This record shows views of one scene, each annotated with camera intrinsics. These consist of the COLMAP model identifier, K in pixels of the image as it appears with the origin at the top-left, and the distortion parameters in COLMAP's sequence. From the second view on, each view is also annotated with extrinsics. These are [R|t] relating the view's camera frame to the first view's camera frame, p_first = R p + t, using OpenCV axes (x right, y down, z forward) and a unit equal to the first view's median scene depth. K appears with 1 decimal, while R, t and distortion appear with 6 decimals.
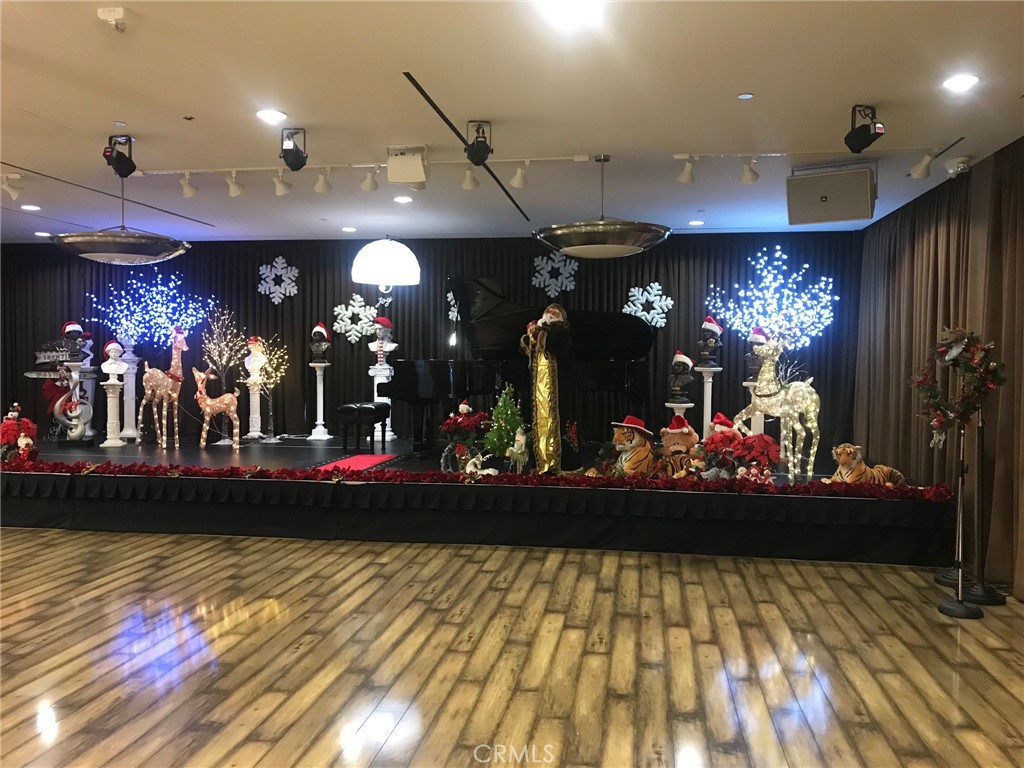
lens RADIAL K [[846.9, 0, 512.5], [0, 846.9, 381.6], [0, 0, 1]] dist [0.039115, -0.053549]
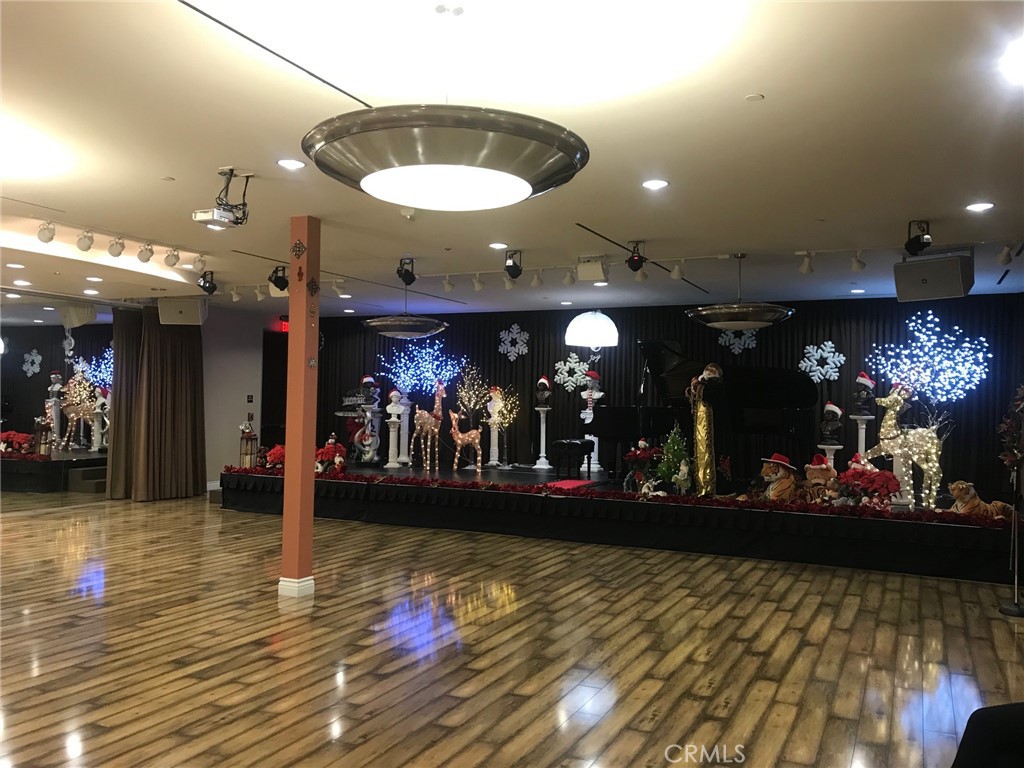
lens RADIAL K [[846.9, 0, 512.6], [0, 846.9, 385.3], [0, 0, 1]] dist [0.039115, -0.053549]
pose [[0.958278, 0.004844, -0.285797, 0.123639], [-0.019081, 0.998710, -0.047052, 0.006827], [0.285200, 0.050542, 0.957134, -0.305897]]
